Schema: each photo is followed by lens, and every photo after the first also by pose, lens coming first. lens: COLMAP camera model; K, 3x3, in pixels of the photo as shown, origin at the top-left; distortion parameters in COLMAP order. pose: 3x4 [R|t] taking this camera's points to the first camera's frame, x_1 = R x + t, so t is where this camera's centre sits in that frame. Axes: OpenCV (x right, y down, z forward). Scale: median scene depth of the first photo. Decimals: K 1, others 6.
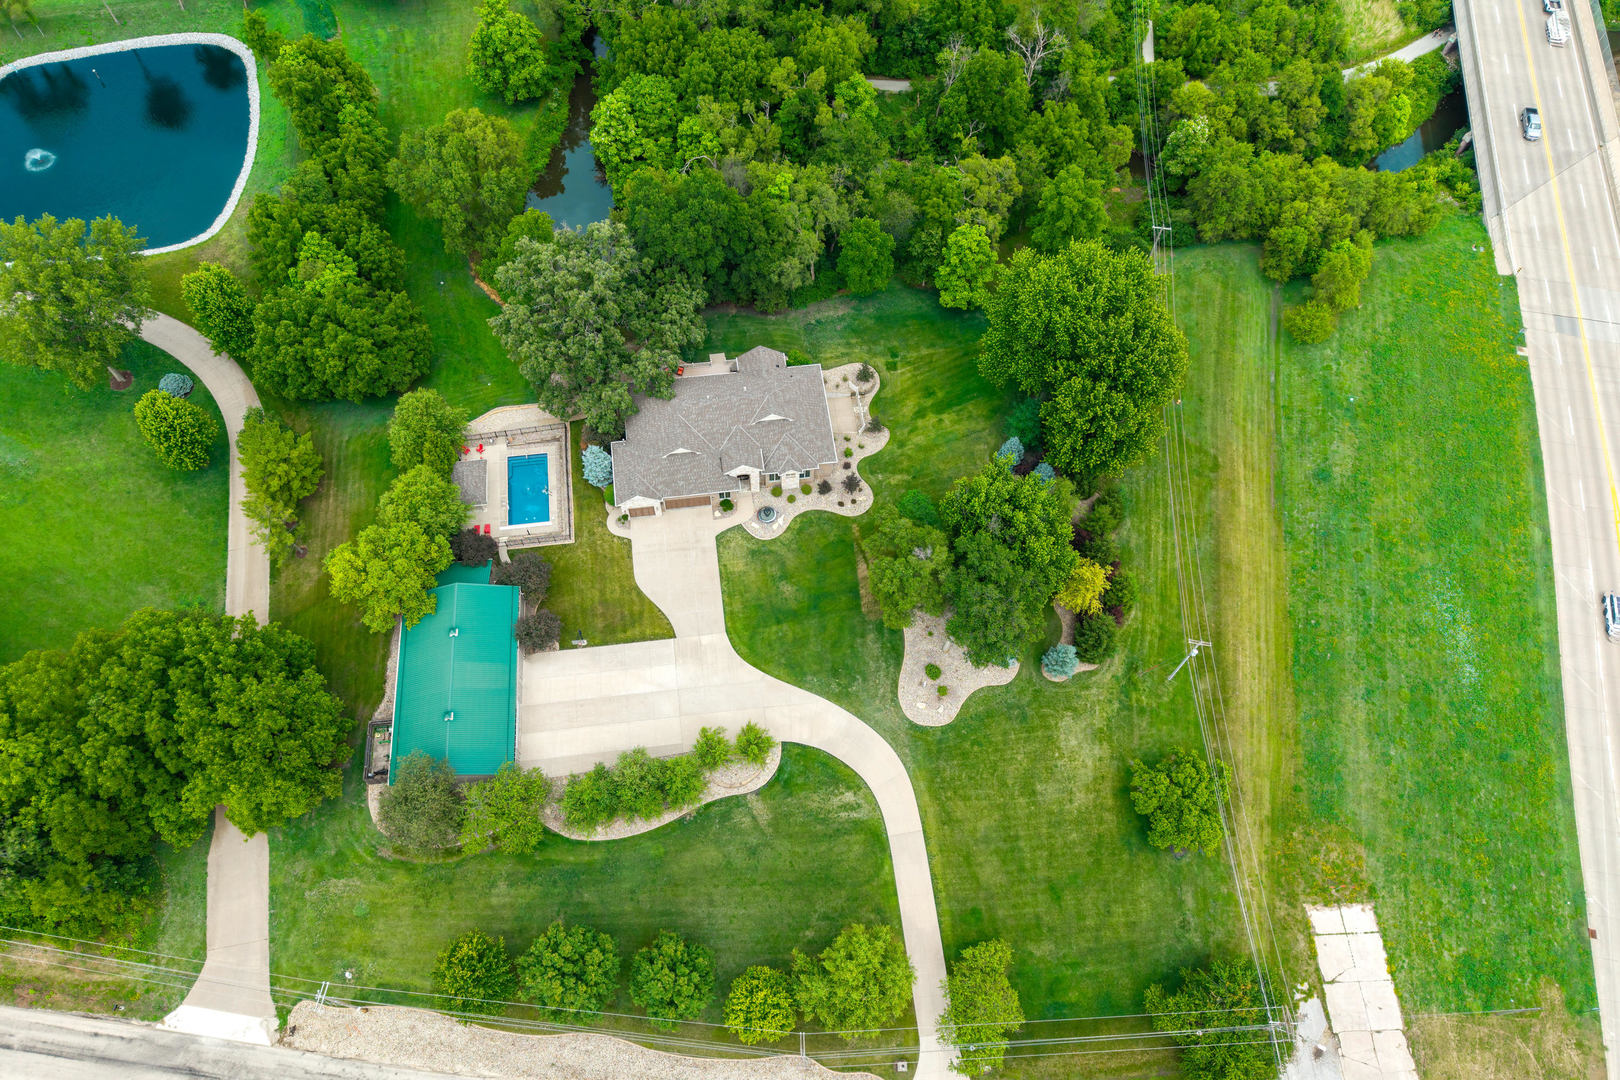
lens RADIAL K [[1052.2, 0, 810.0], [0, 1052.2, 540.0], [0, 0, 1]] dist [0.047322, -0.035309]
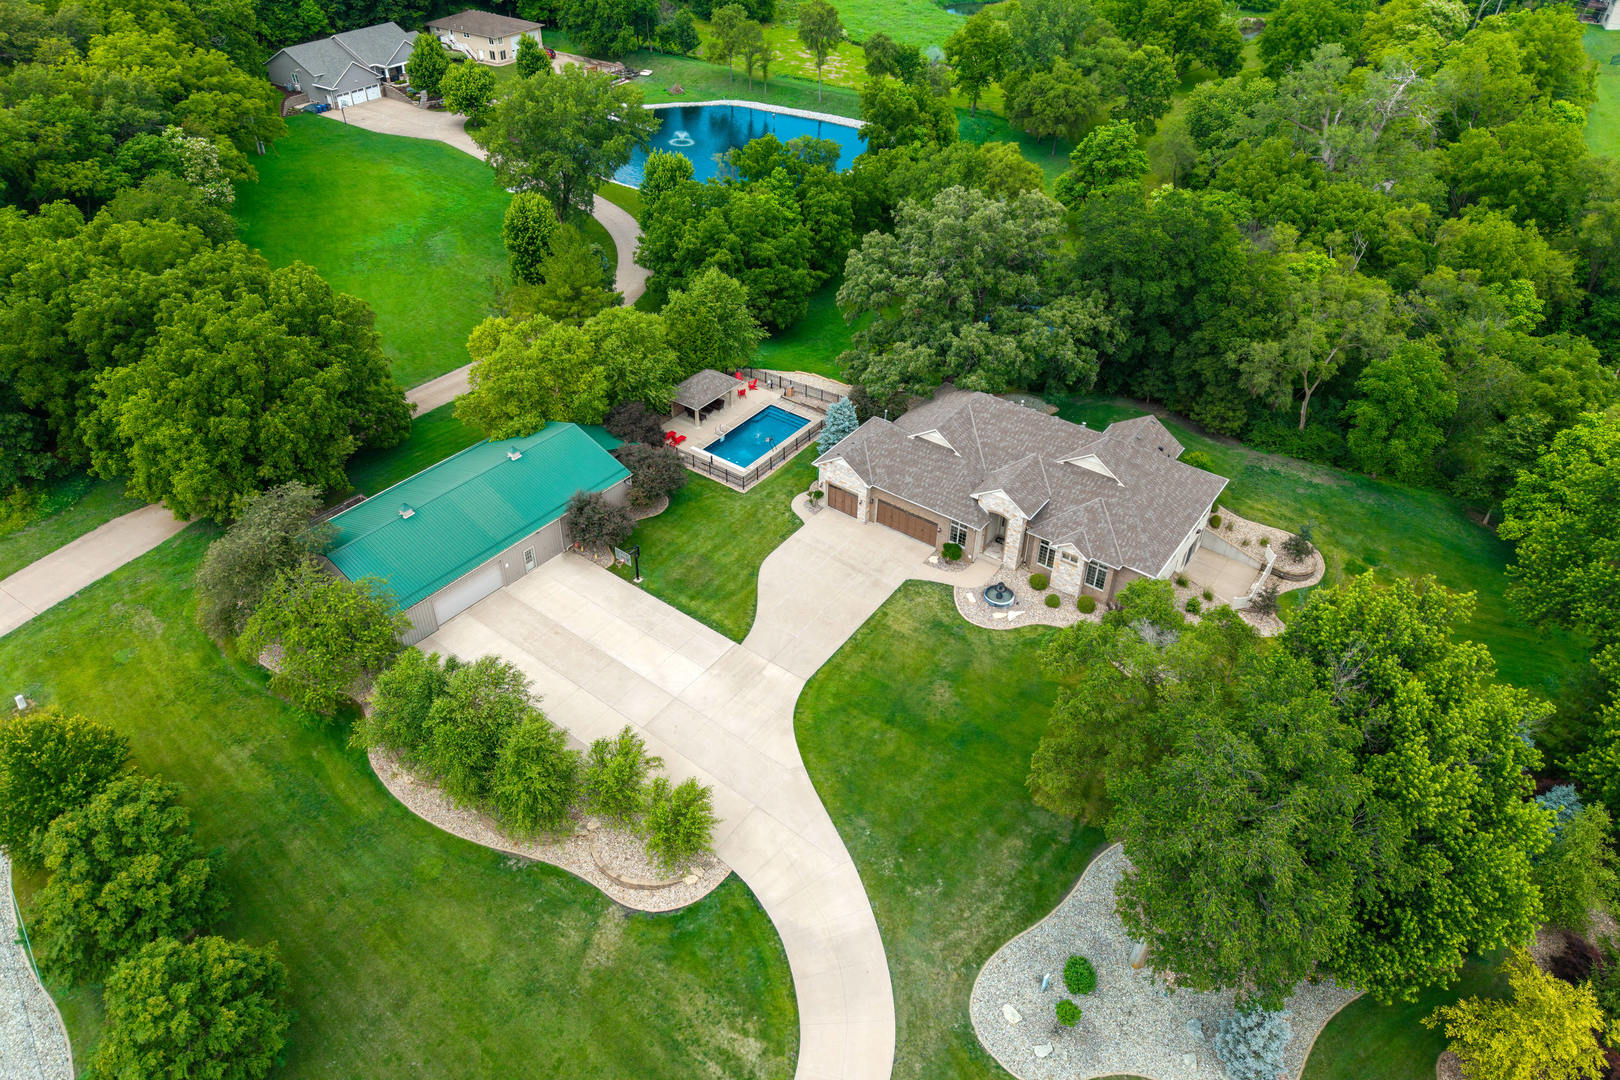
lens RADIAL K [[1064.3, 0, 803.0], [0, 1064.3, 491.7], [0, 0, 1]] dist [0.045299, -0.034779]
pose [[0.714455, 0.397578, -0.575748, 0.215674], [-0.615521, 0.748416, -0.246998, 0.157876], [0.332698, 0.530853, 0.779427, 0.501860]]
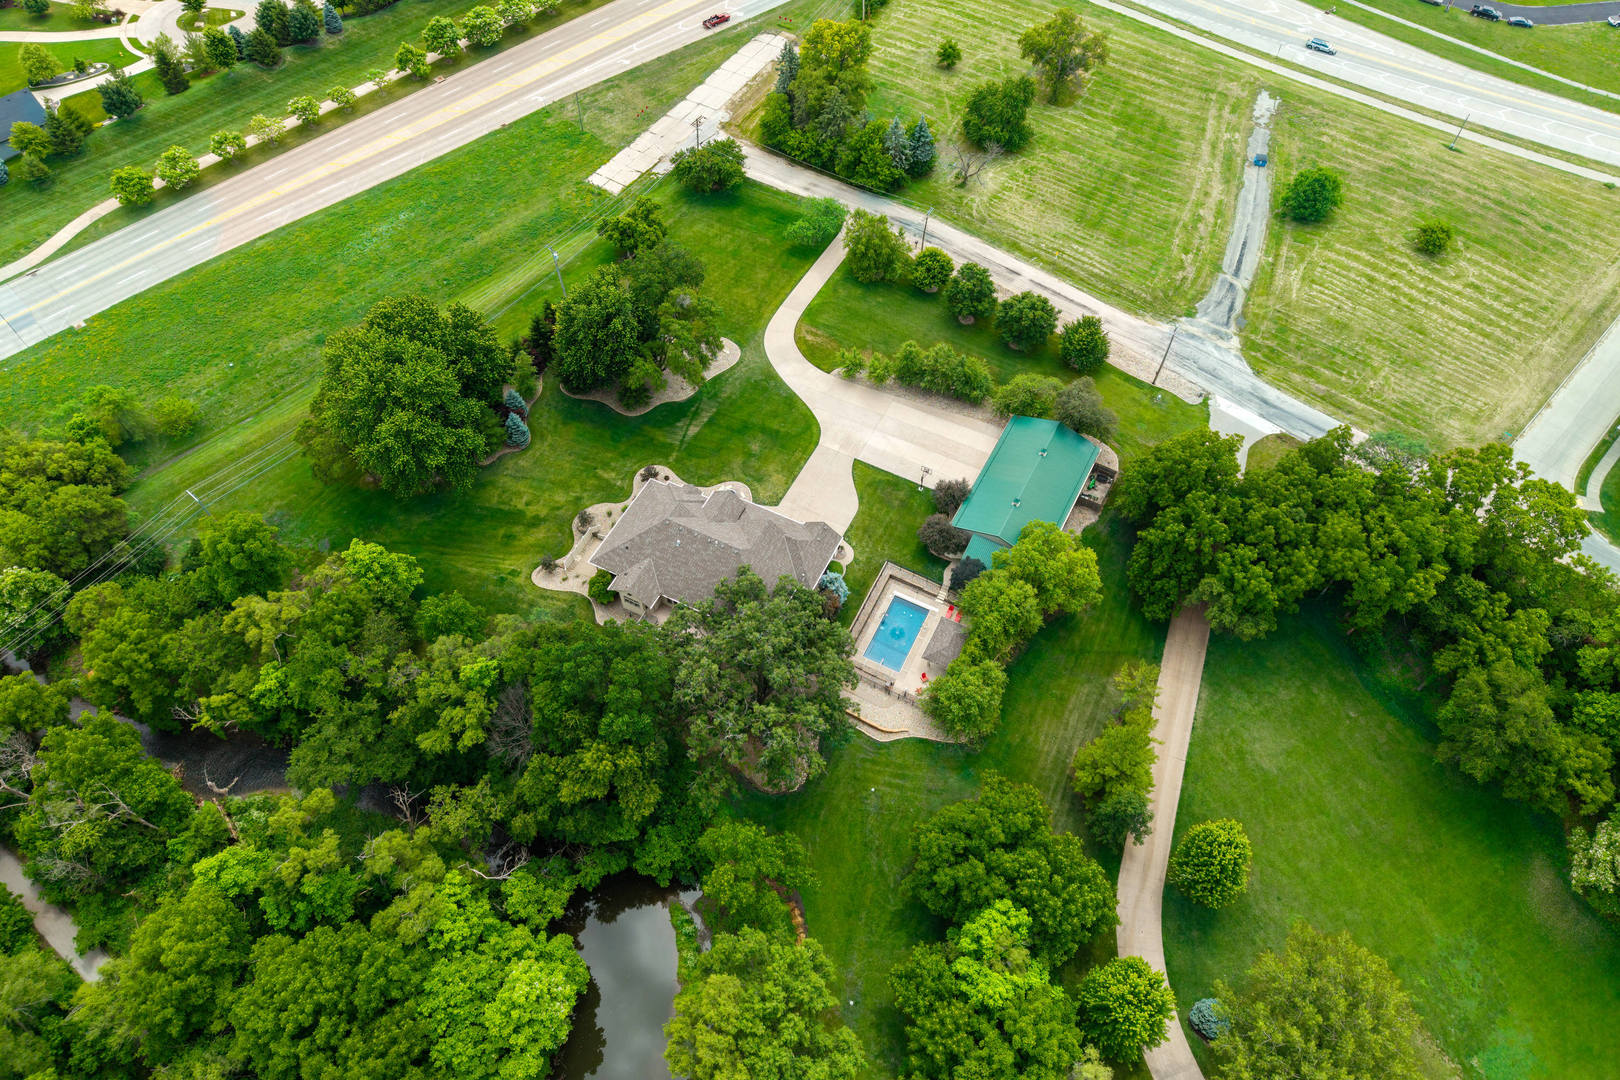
lens RADIAL K [[1098.1, 0, 810.0], [0, 1098.1, 540.0], [0, 0, 1]] dist [0.011068, 0.000864]
pose [[-0.825009, -0.475338, 0.305636, -0.521175], [0.487172, -0.324135, 0.810925, -0.997280], [-0.286396, 0.817919, 0.498985, 0.471211]]
